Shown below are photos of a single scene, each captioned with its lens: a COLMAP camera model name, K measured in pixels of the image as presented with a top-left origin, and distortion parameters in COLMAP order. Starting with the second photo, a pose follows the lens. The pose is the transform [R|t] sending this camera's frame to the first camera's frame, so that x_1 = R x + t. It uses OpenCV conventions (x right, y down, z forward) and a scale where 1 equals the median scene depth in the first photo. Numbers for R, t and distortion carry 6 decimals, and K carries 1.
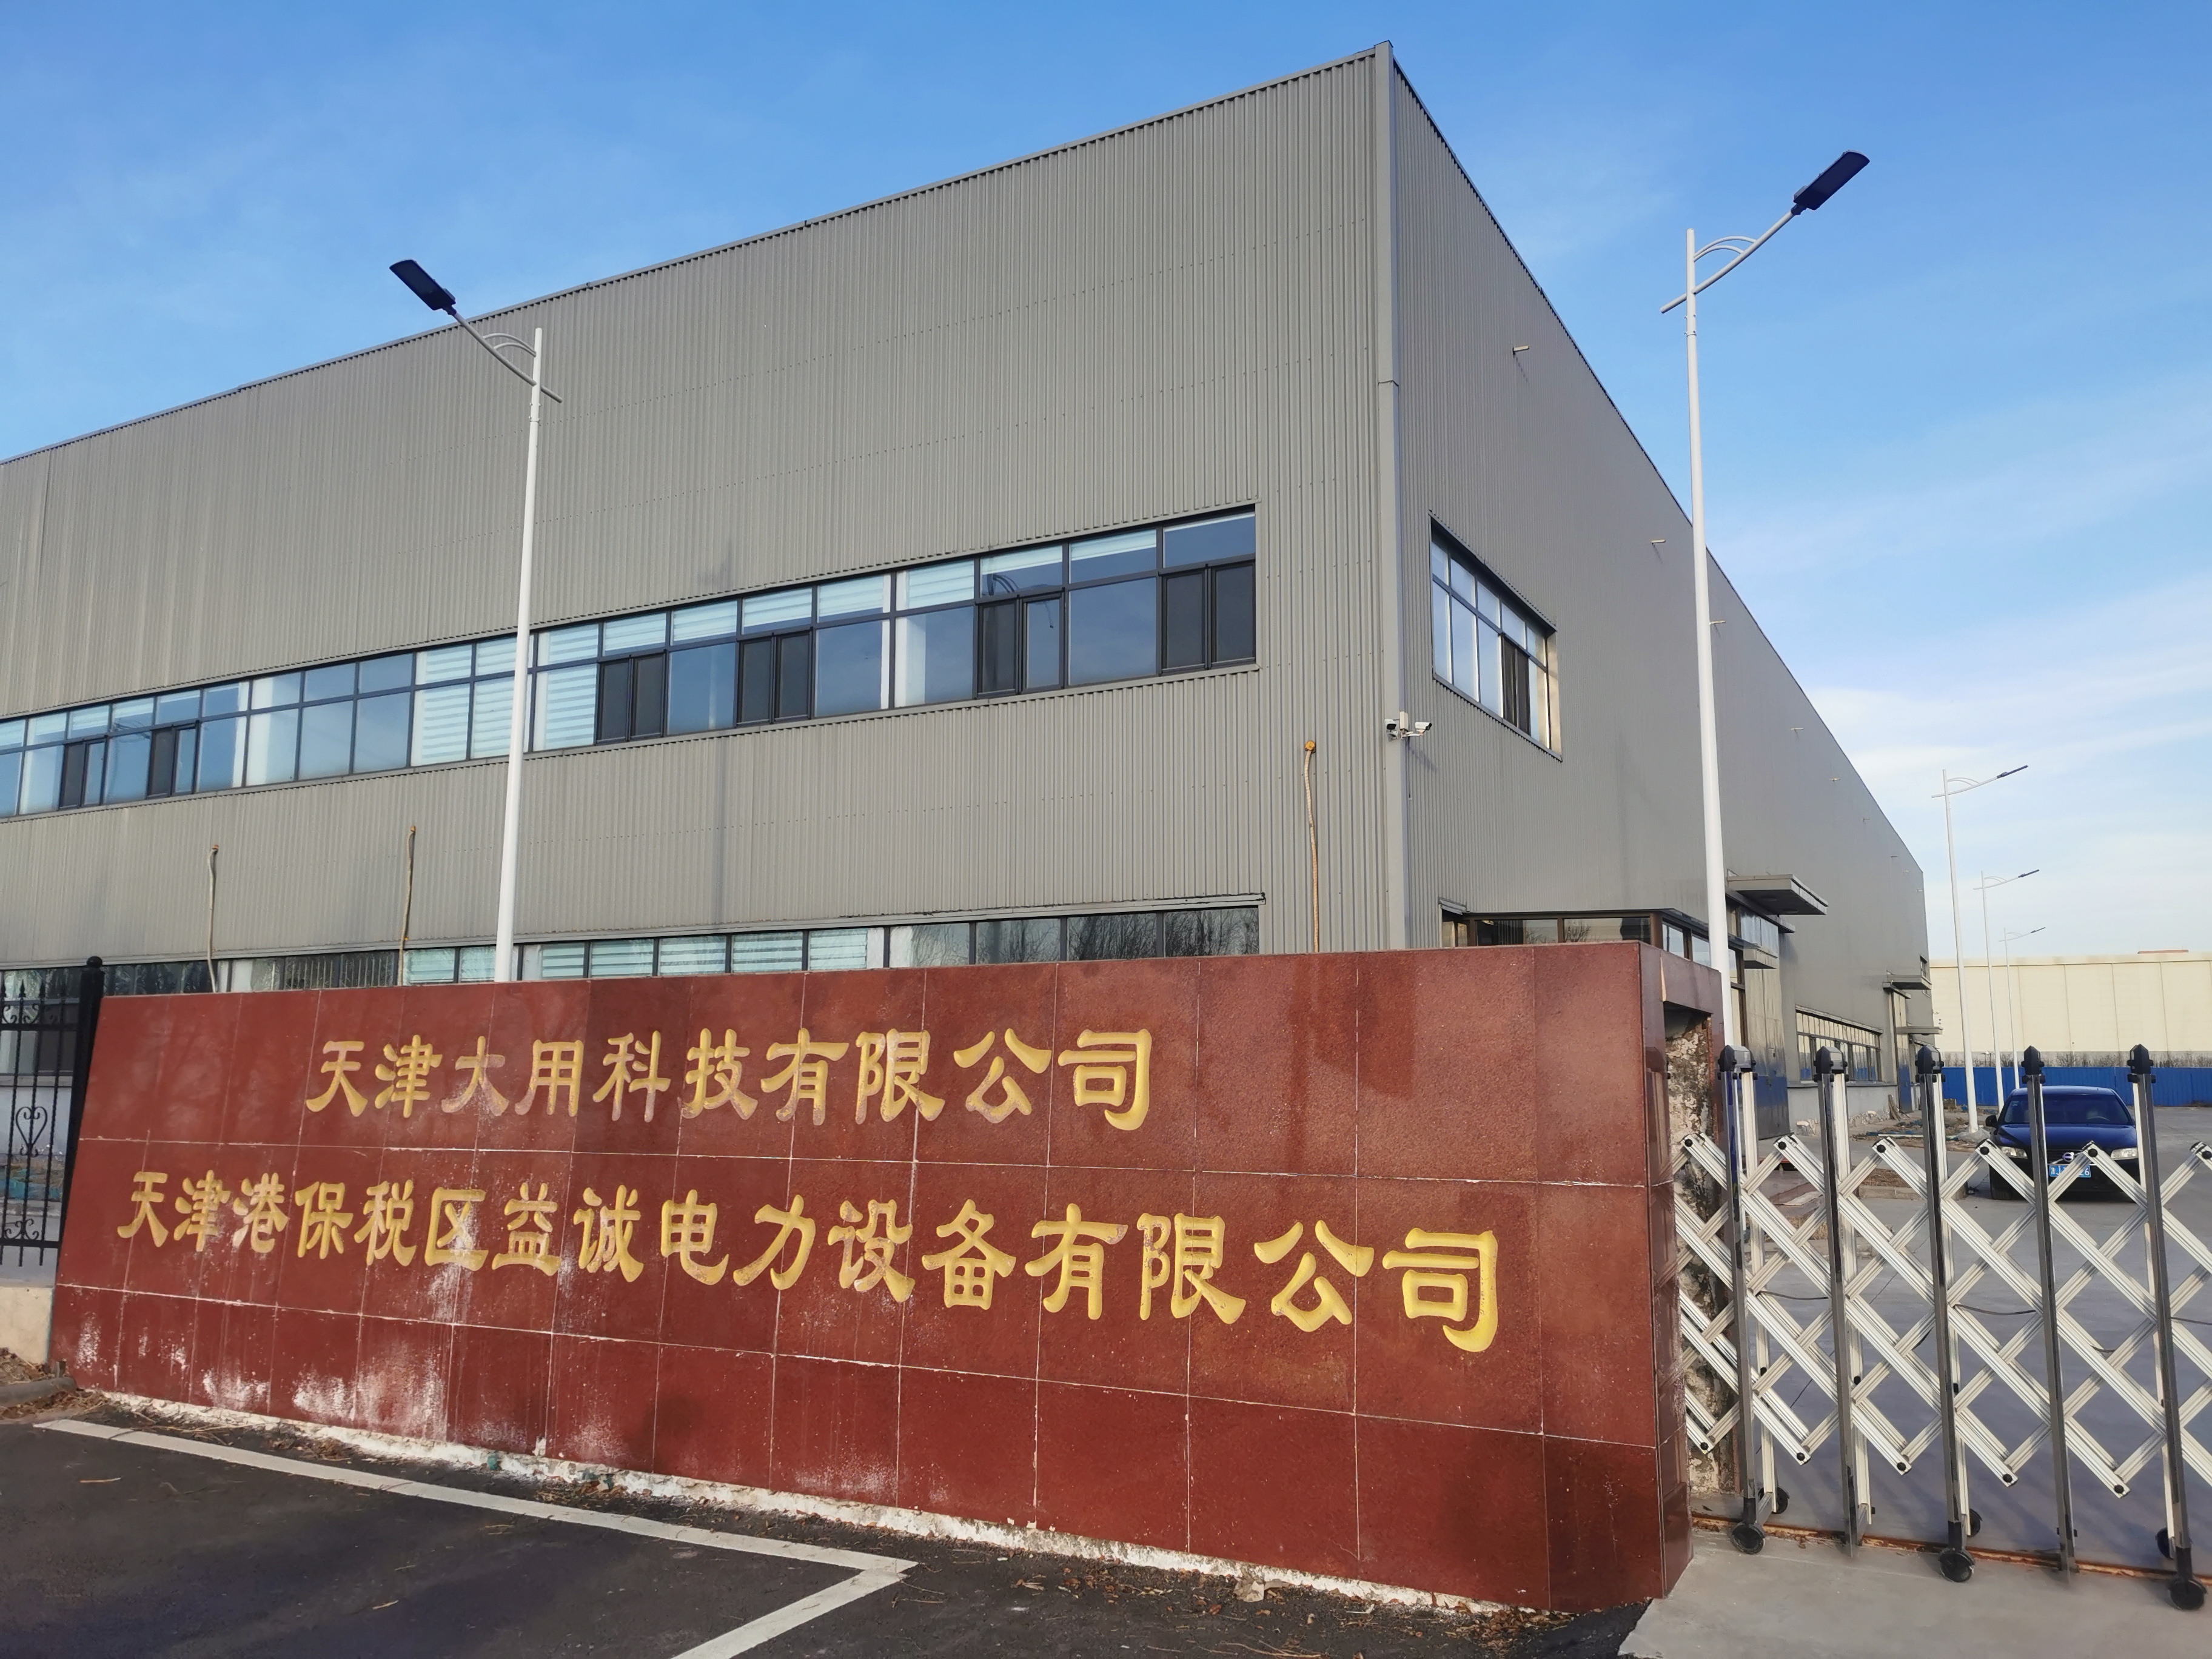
lens RADIAL K [[1739.5, 0, 1117.3], [0, 1739.5, 825.2], [0, 0, 1]] dist [0.098932, -0.099882]
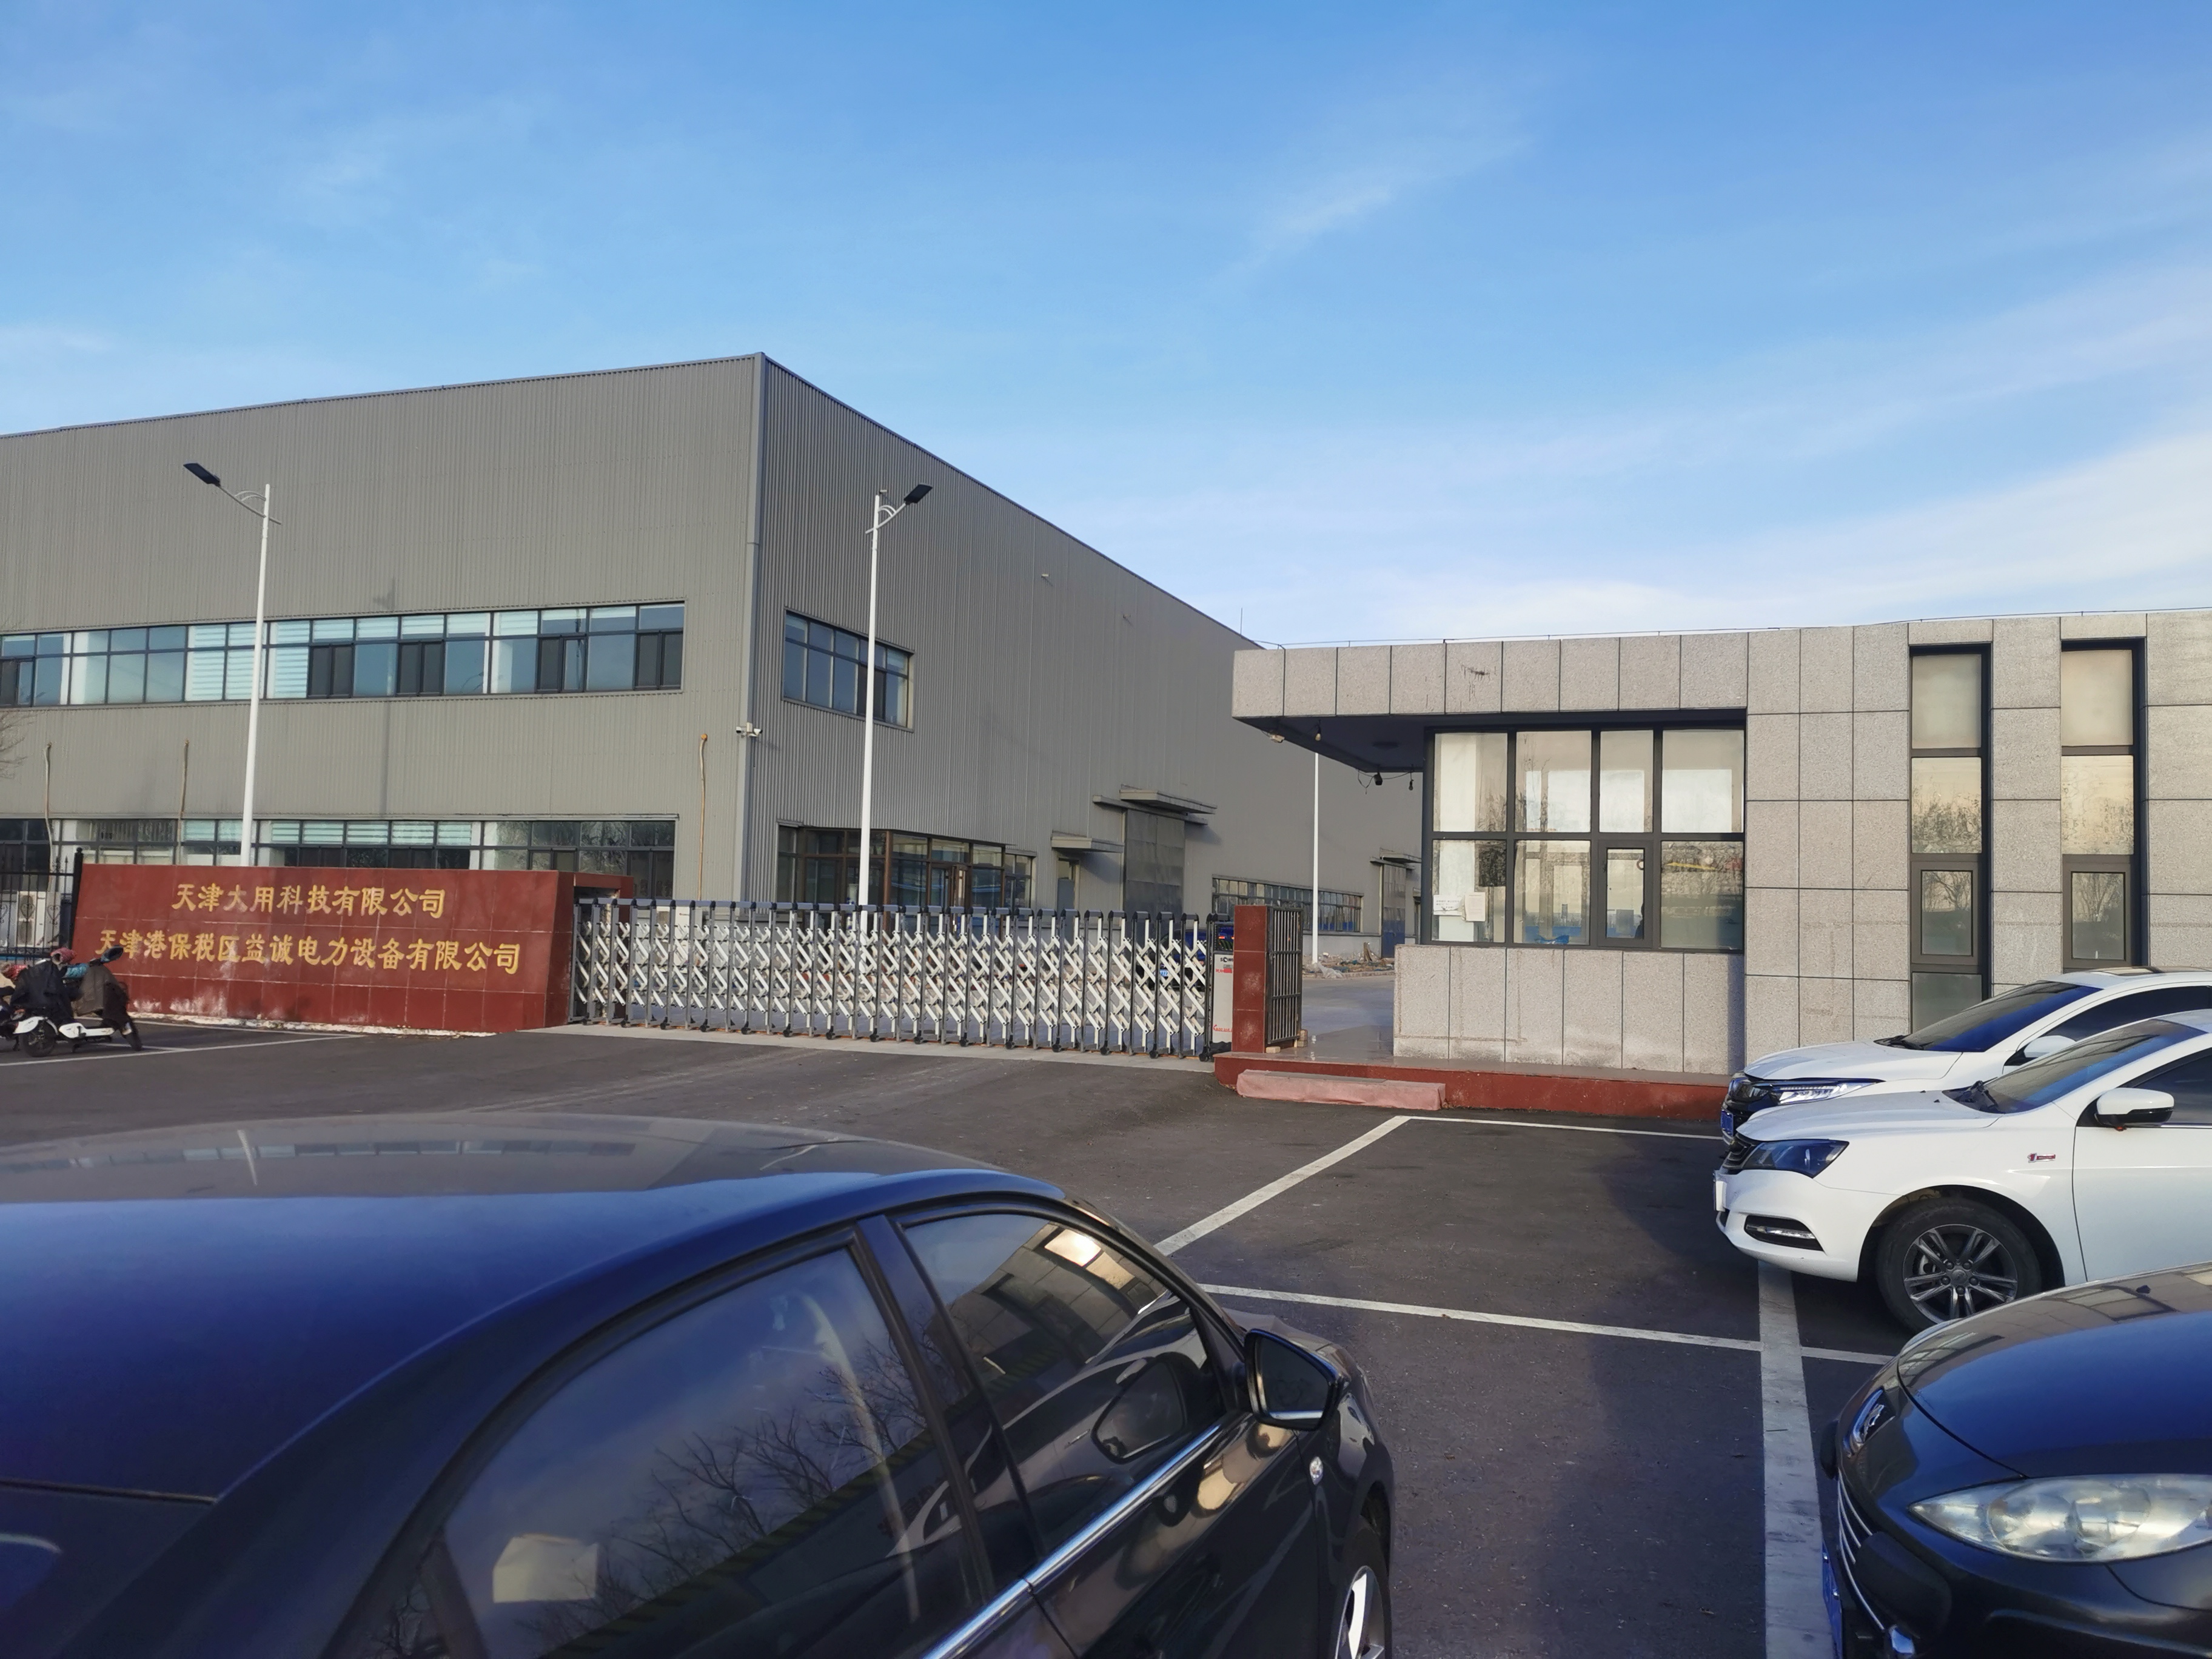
lens RADIAL K [[1739.5, 0, 1095.3], [0, 1739.5, 826.7], [0, 0, 1]] dist [0.098932, -0.099882]
pose [[0.993279, 0.032897, 0.110974, 0.286081], [-0.042345, 0.995575, 0.083888, -0.111775], [-0.107723, -0.088023, 0.990277, -0.813549]]
